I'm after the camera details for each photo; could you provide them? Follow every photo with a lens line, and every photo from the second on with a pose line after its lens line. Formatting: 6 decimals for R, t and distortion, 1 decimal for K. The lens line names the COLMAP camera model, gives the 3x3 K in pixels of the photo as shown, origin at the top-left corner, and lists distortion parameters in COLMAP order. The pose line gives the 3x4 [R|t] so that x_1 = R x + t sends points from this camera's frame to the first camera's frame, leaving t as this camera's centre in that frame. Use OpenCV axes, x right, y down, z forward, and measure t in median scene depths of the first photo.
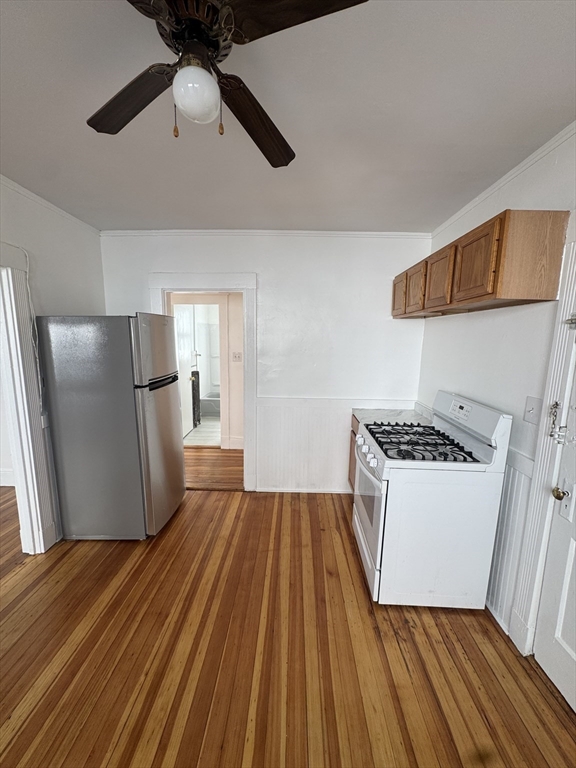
lens RADIAL K [[308.7, 0, 288.0], [0, 308.7, 384.0], [0, 0, 1]] dist [-0.000074, -0.000301]
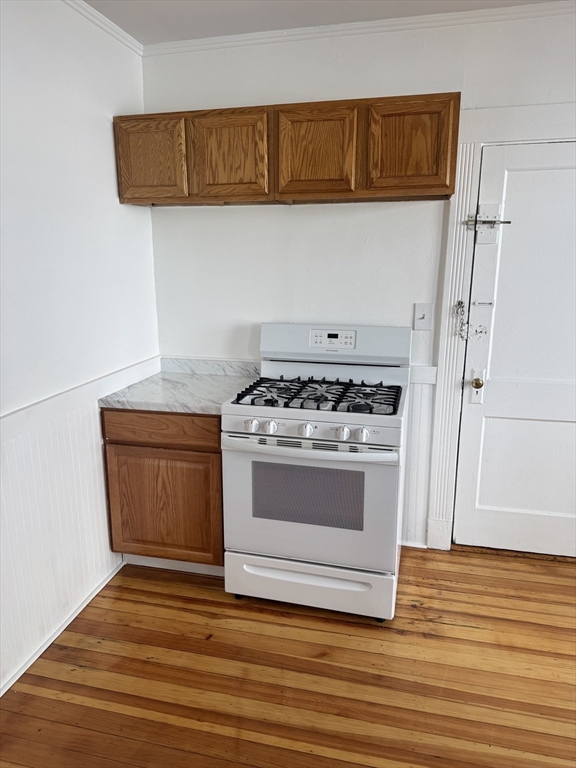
lens RADIAL K [[542.6, 0, 287.5], [0, 542.6, 388.5], [0, 0, 1]] dist [-0.000718, -0.004184]
pose [[0.215771, -0.254711, 0.942637, -0.885678], [0.156107, 0.961959, 0.224199, -0.134678], [-0.963885, 0.098776, 0.247325, 0.948164]]
